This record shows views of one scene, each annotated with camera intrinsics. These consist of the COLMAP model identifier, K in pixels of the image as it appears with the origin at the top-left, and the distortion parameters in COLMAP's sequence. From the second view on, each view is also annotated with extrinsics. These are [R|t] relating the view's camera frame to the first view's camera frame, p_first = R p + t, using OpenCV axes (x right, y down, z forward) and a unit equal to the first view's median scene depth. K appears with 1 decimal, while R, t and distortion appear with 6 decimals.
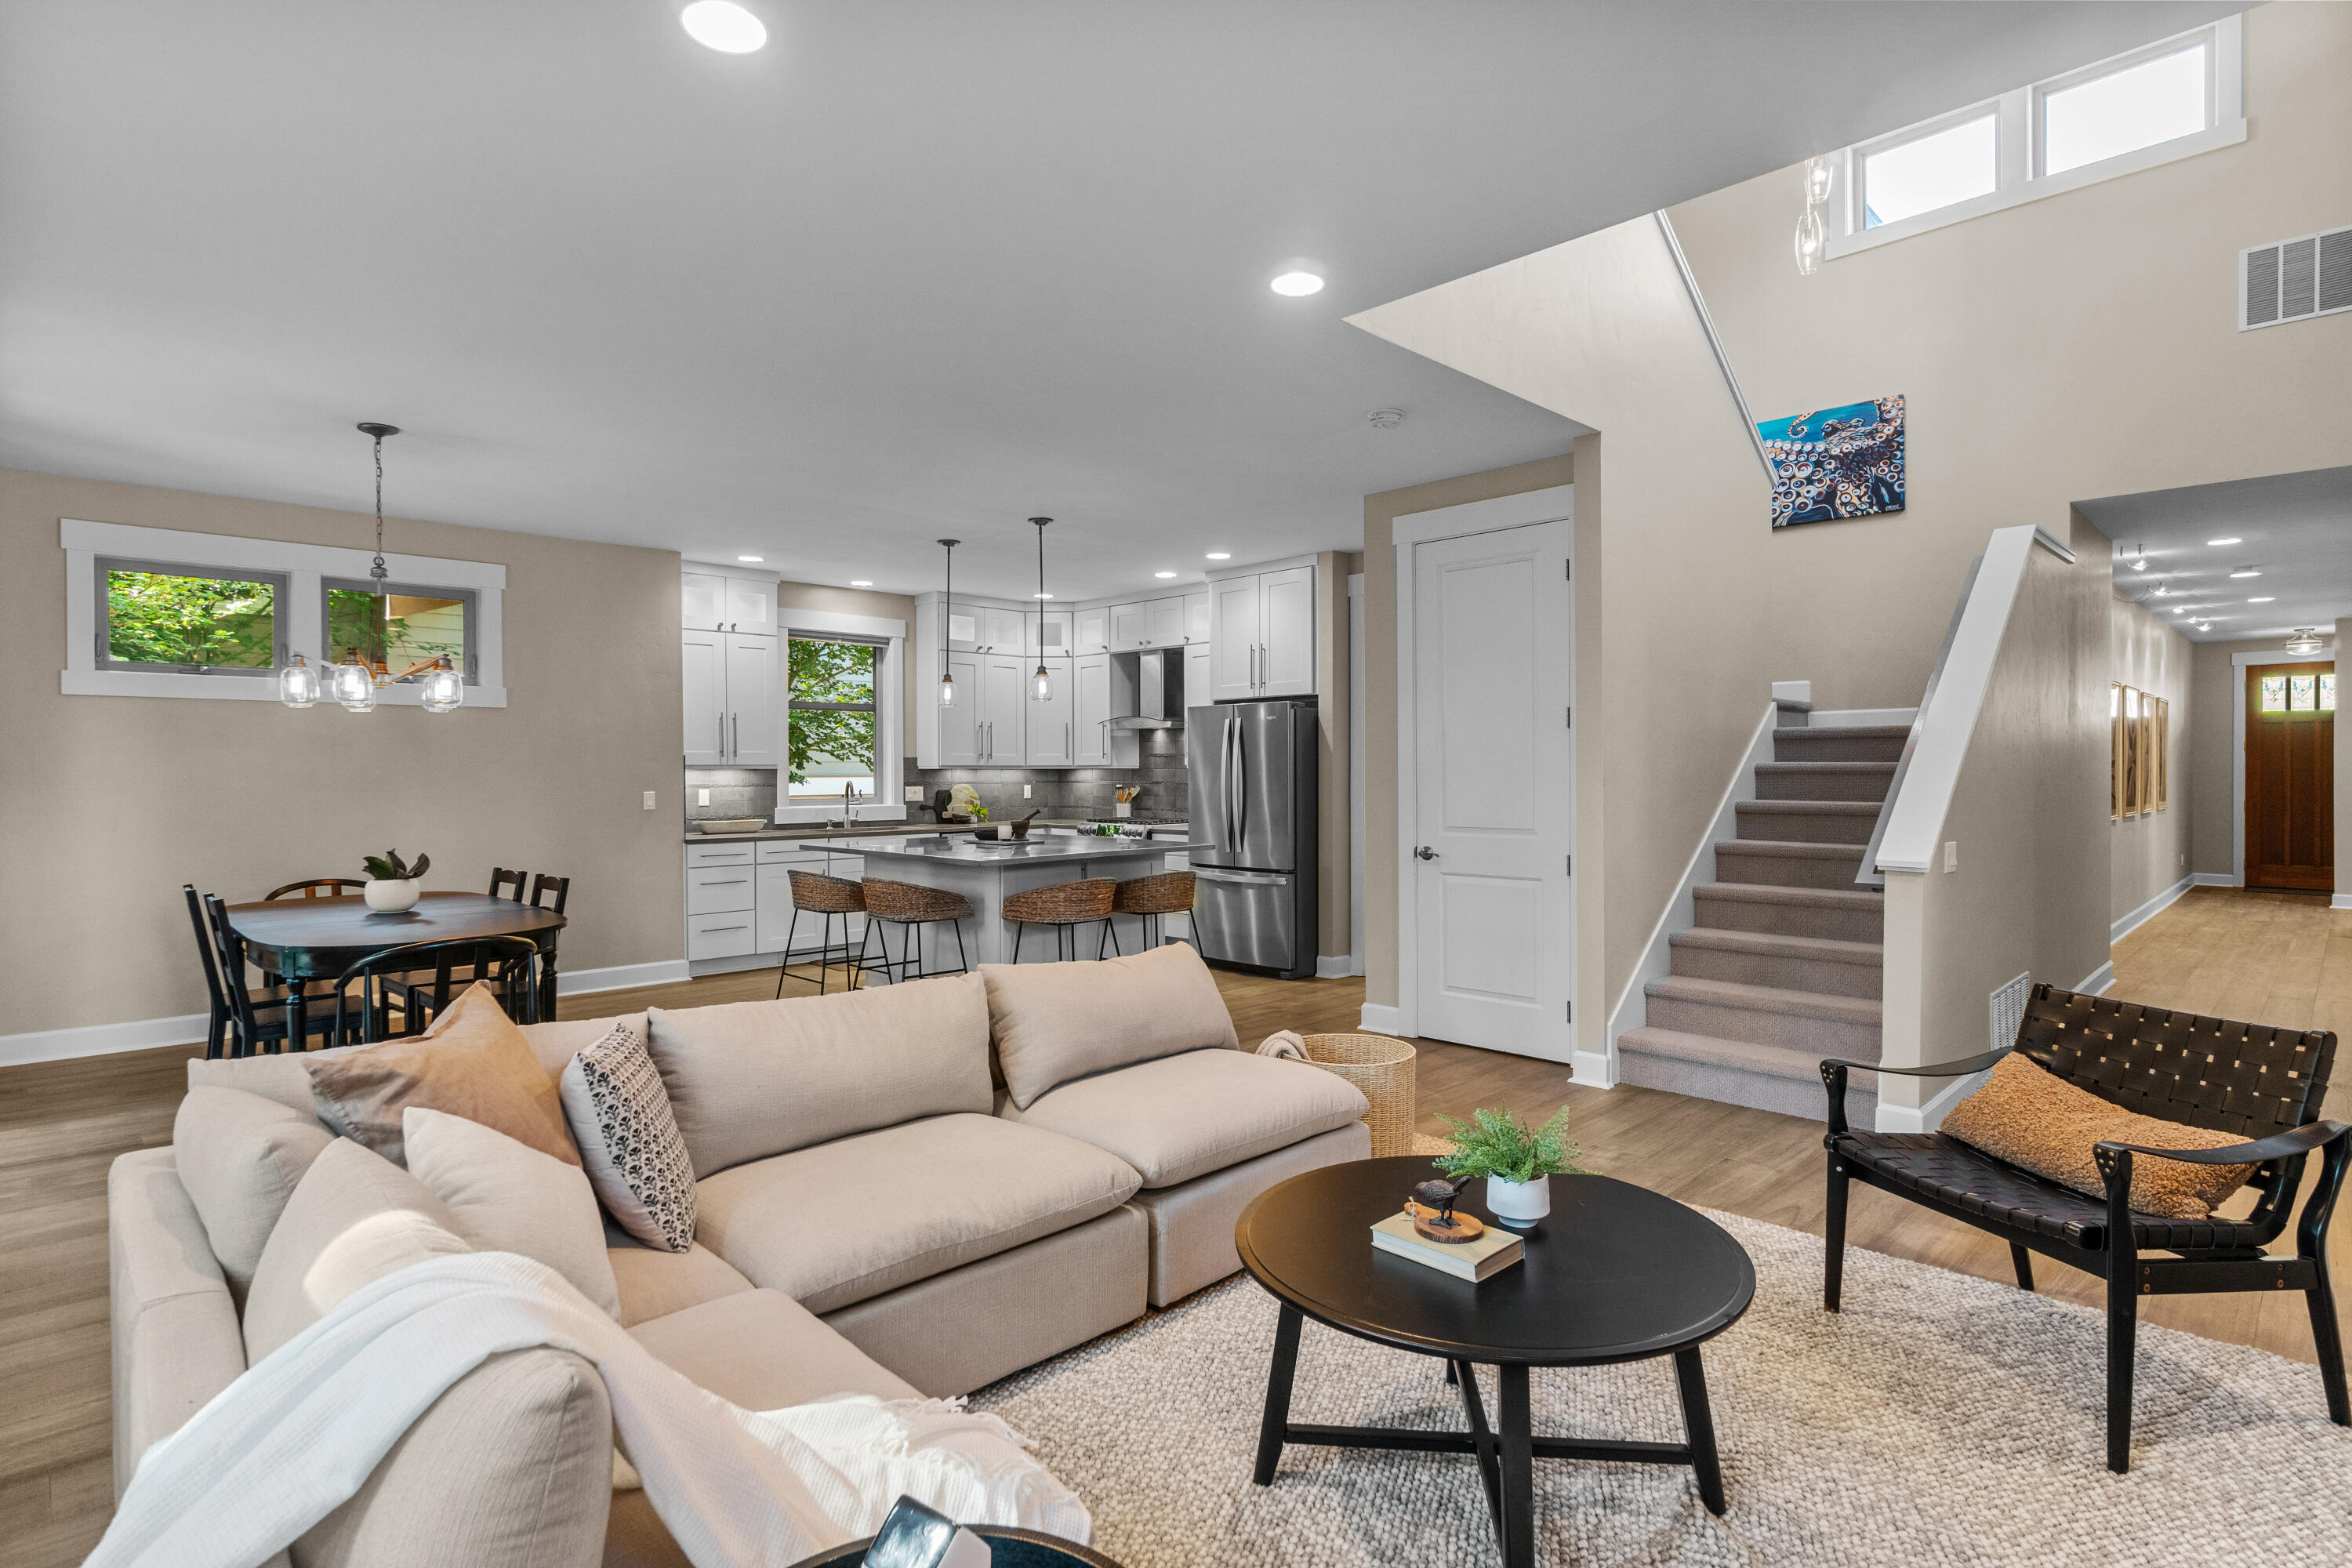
lens RADIAL K [[1190.7, 0, 1176.0], [0, 1190.7, 771.9], [0, 0, 1]] dist [-0.003087, -0.000574]
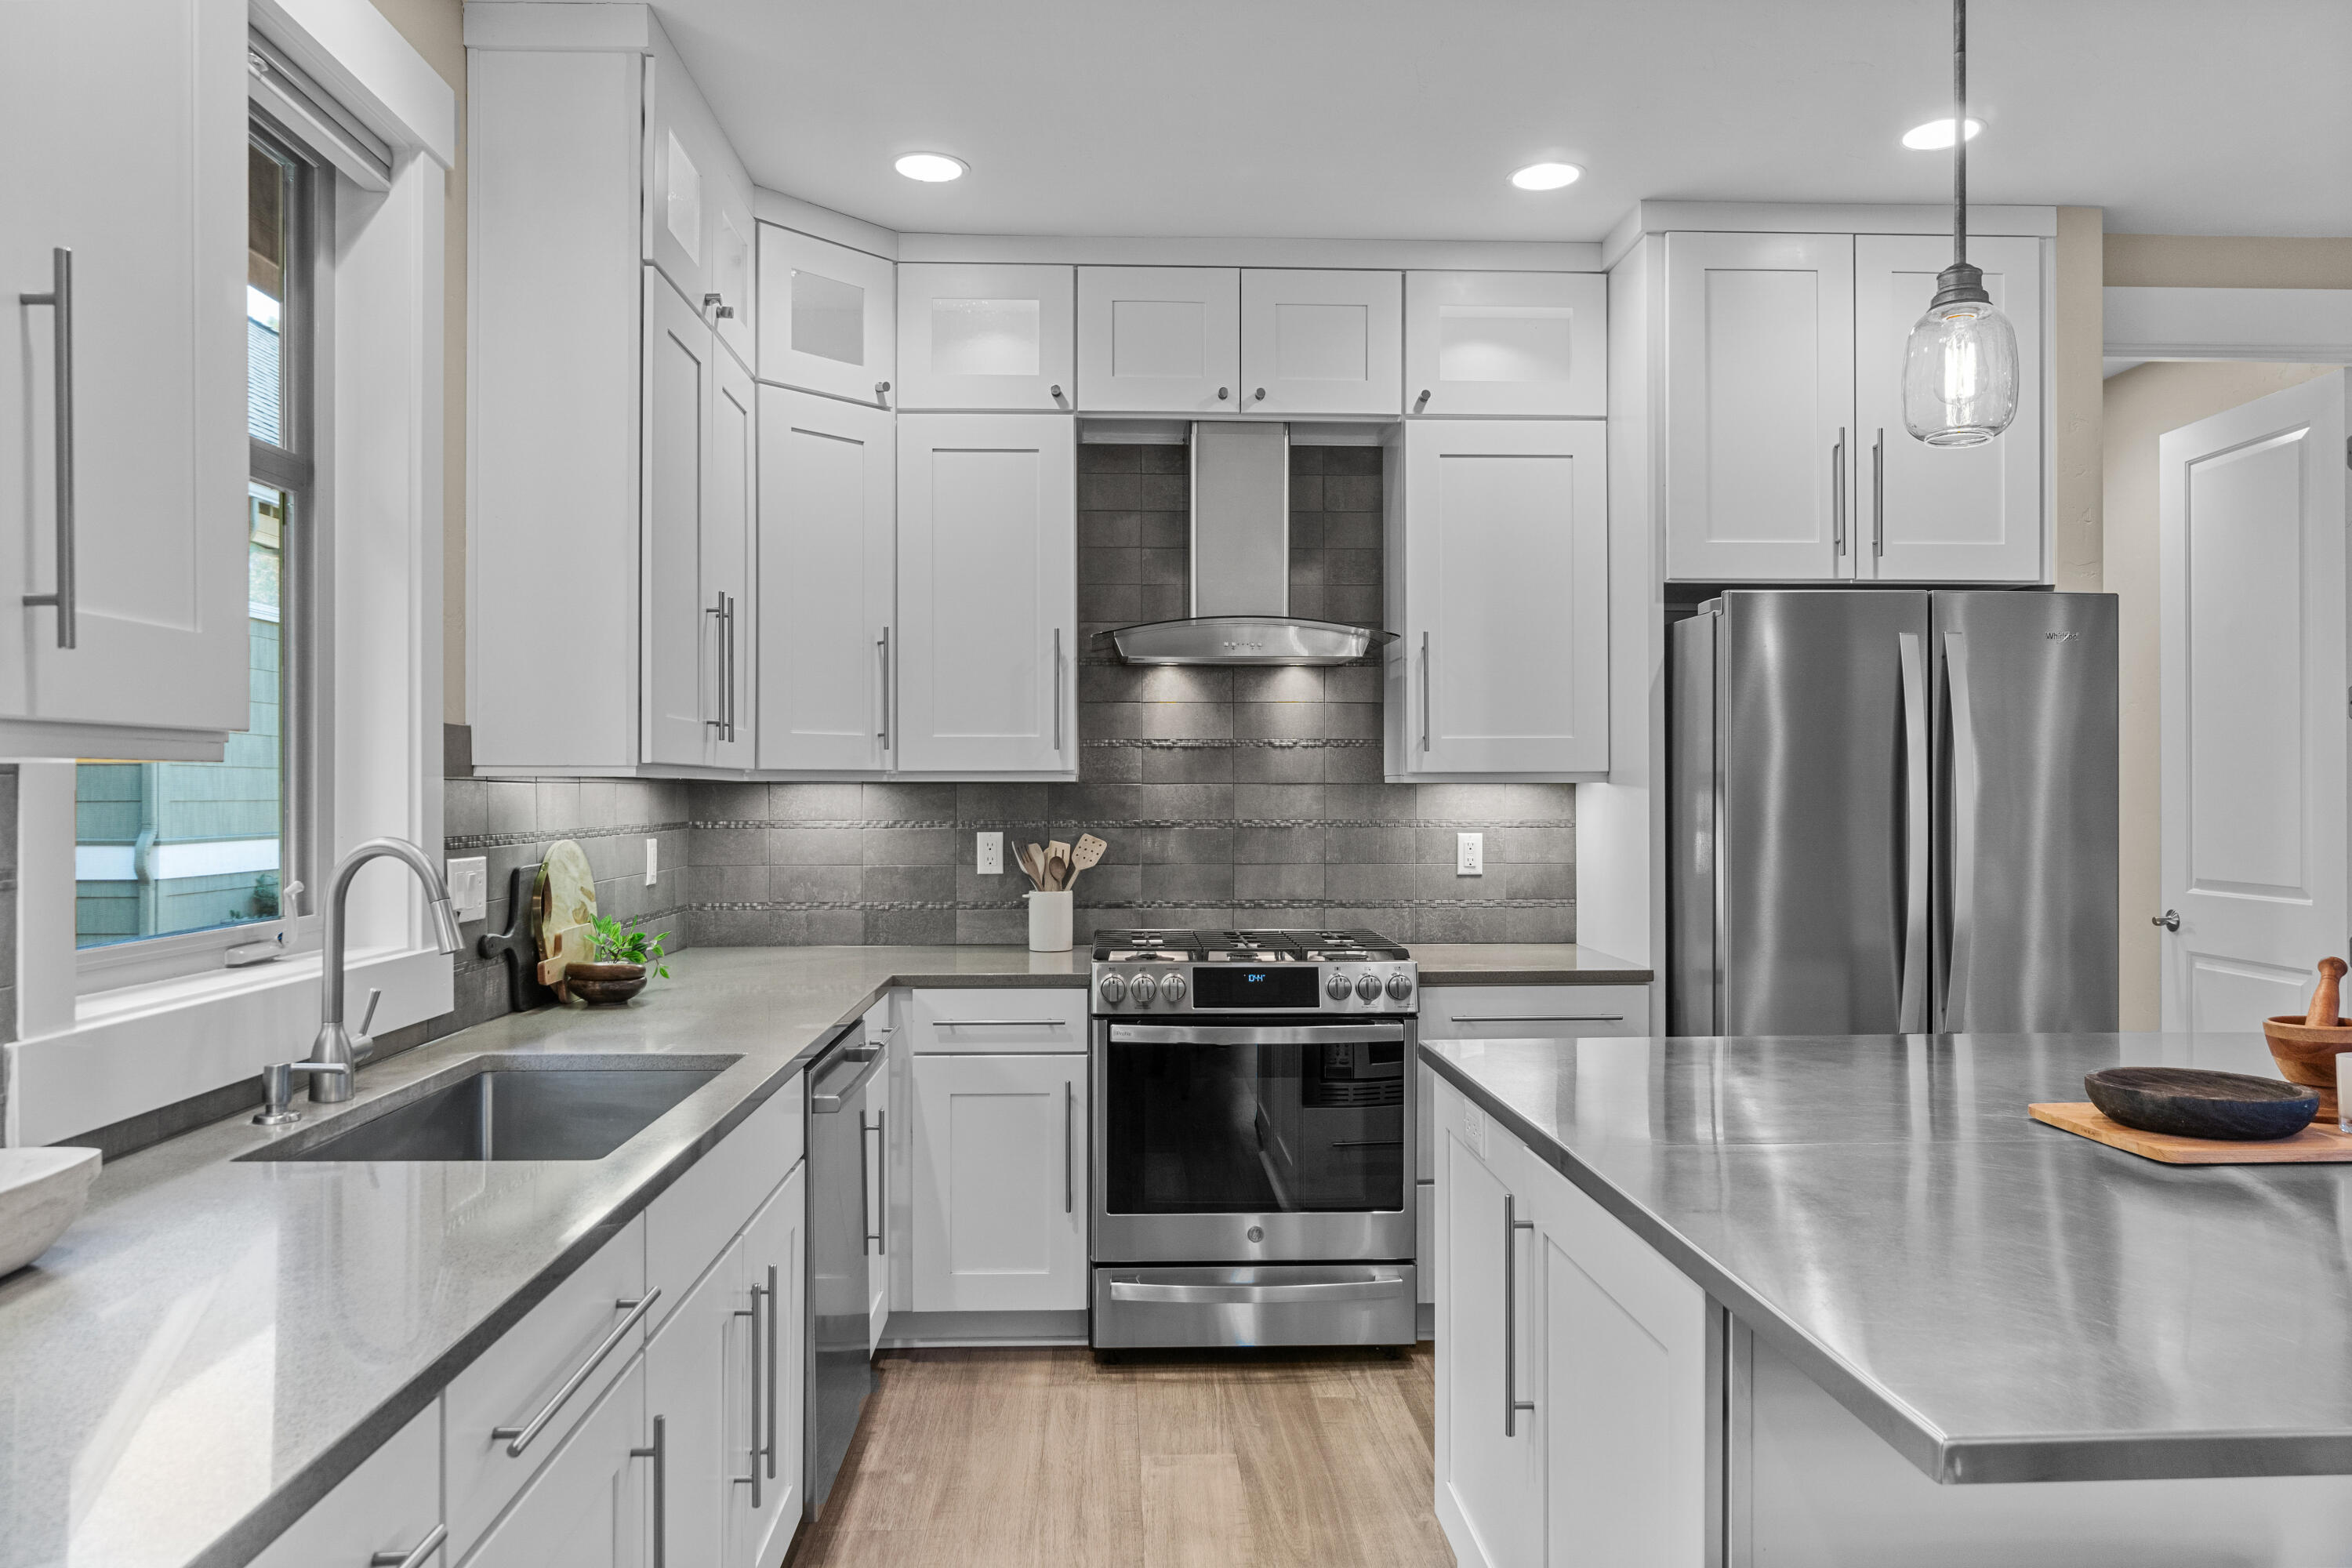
lens RADIAL K [[1600.8, 0, 1176.0], [0, 1600.8, 784.0], [0, 0, 1]] dist [-0.002201, -0.000554]
pose [[0.669831, 0.005697, 0.742492, -0.354975], [0.000116, 0.999970, -0.007777, 0.001026], [-0.742514, 0.005296, 0.669810, 0.708669]]
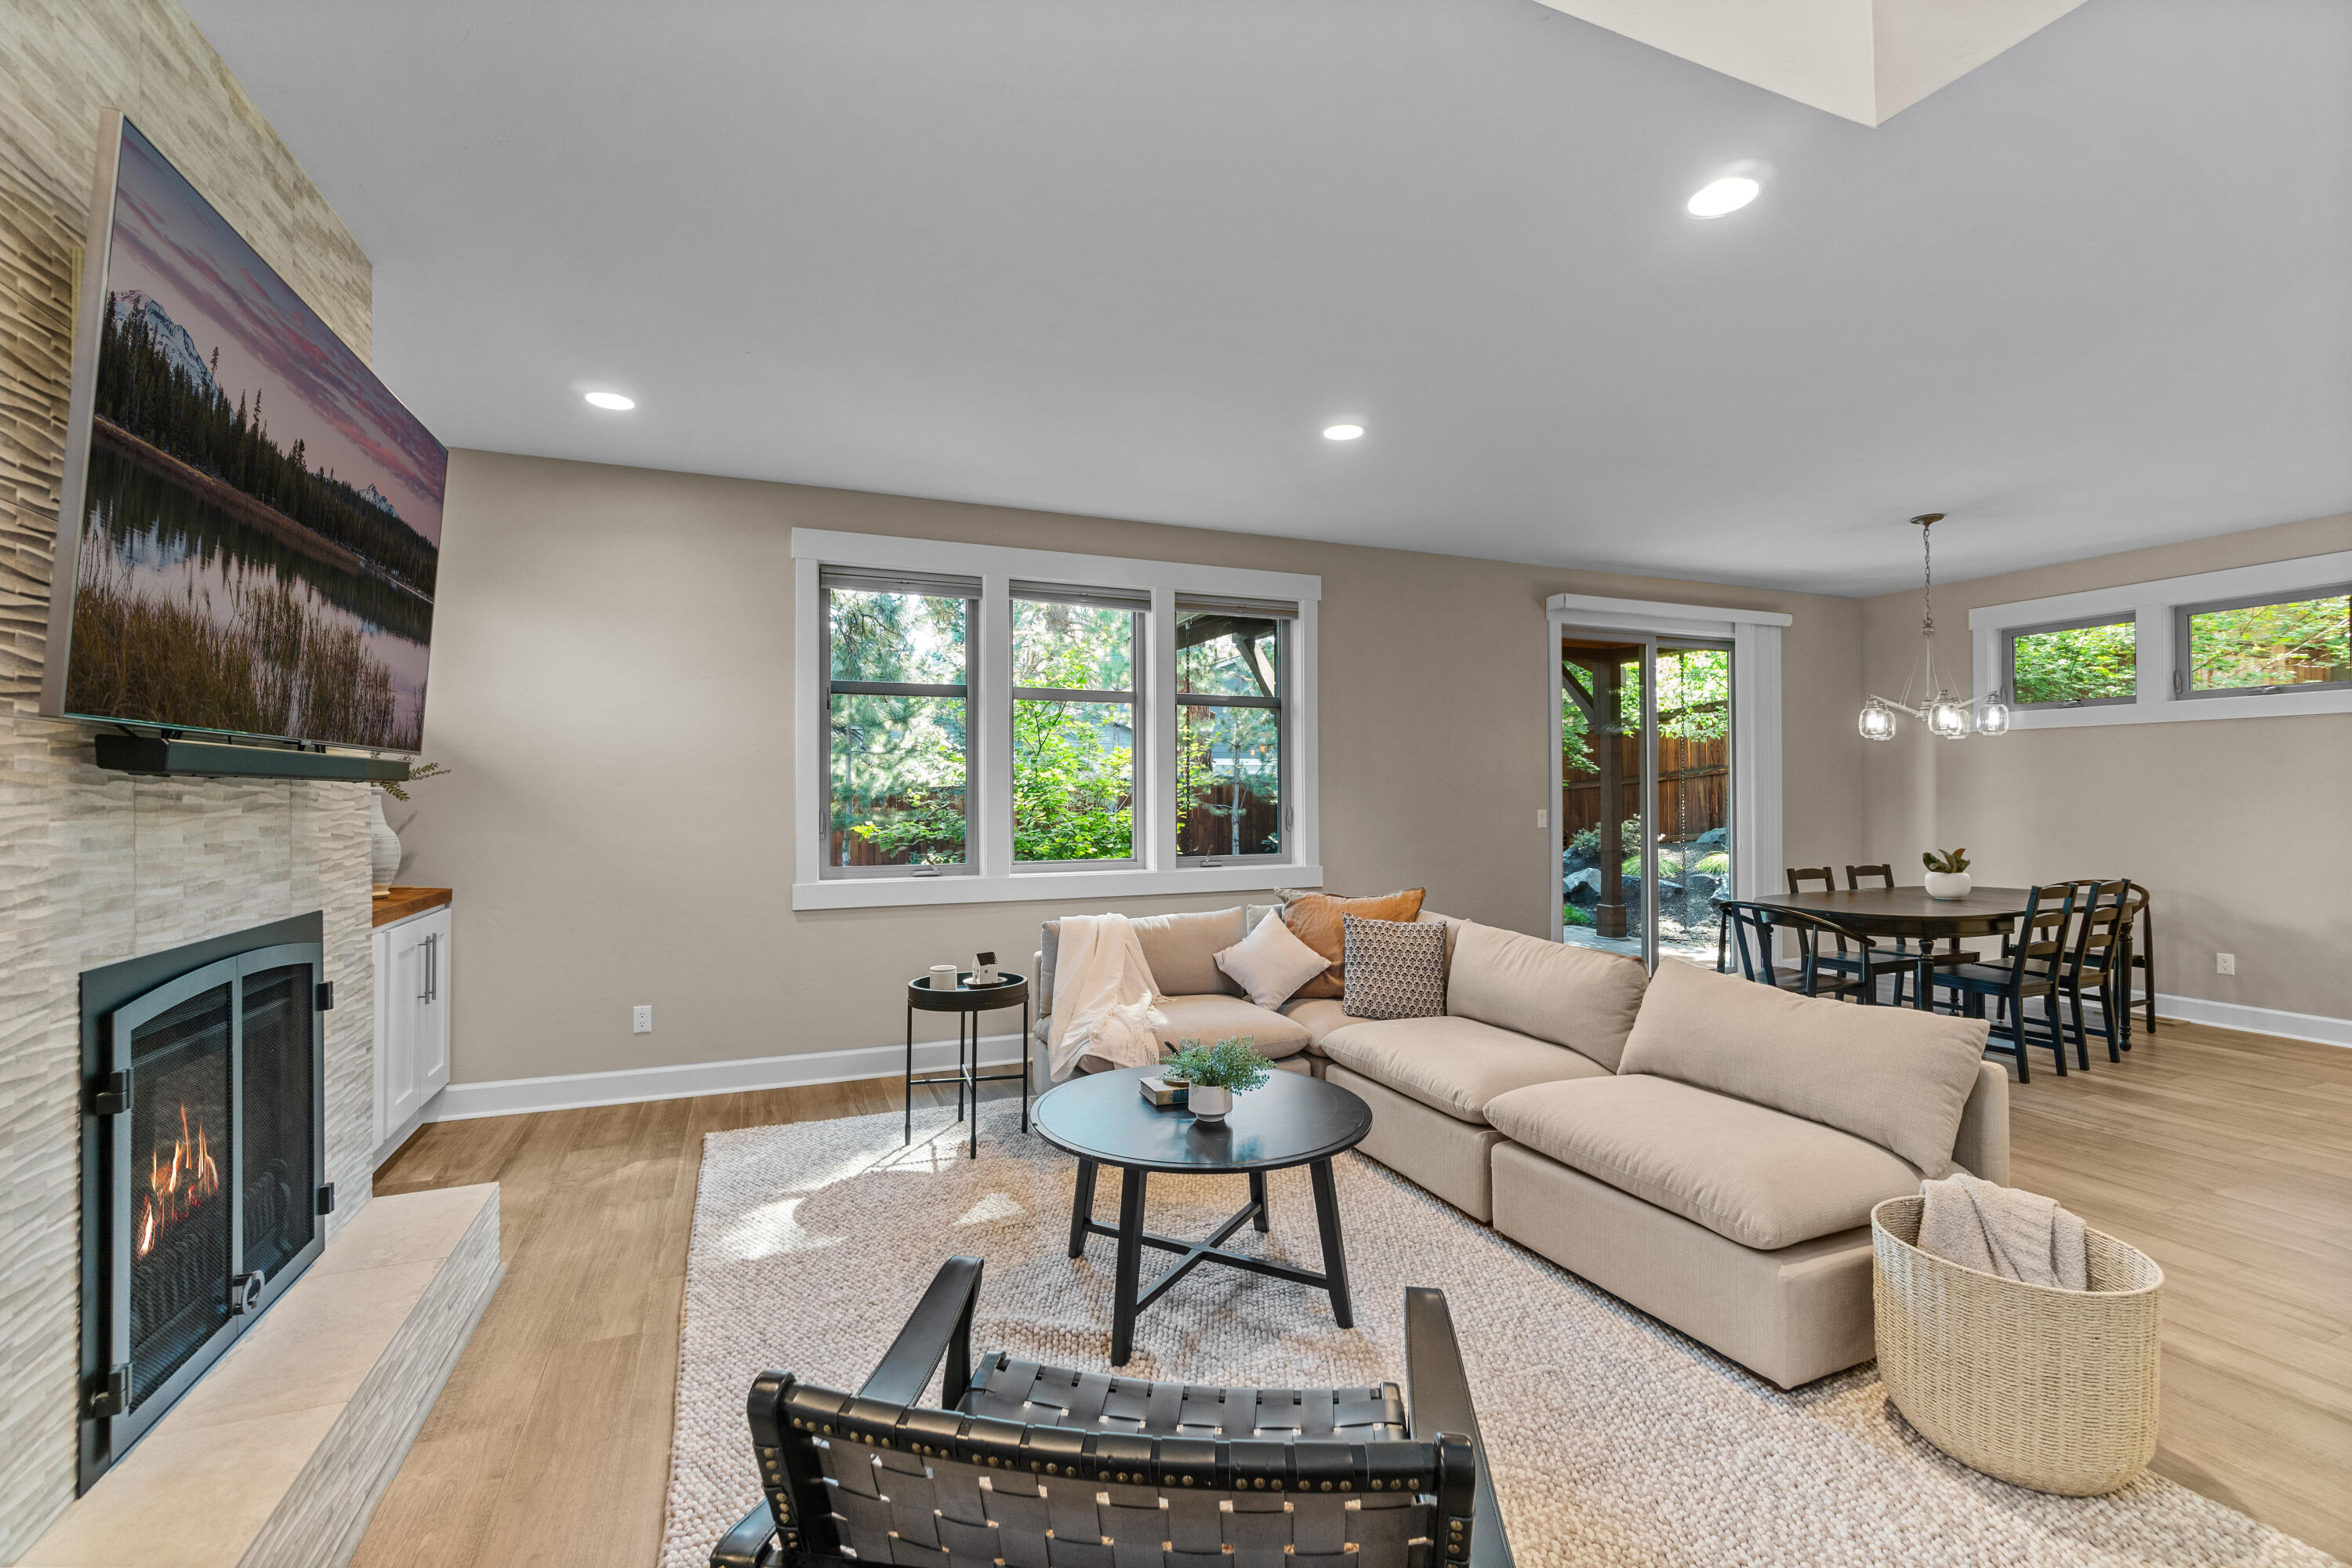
lens RADIAL K [[1005.1, 0, 1173.5], [0, 1005.1, 778.9], [0, 0, 1]] dist [-0.004112, -0.000230]
pose [[-0.381209, -0.010342, -0.924431, 0.323846], [0.001821, 0.999927, -0.011937, 0.002345], [0.924487, -0.006234, -0.381163, 0.335569]]
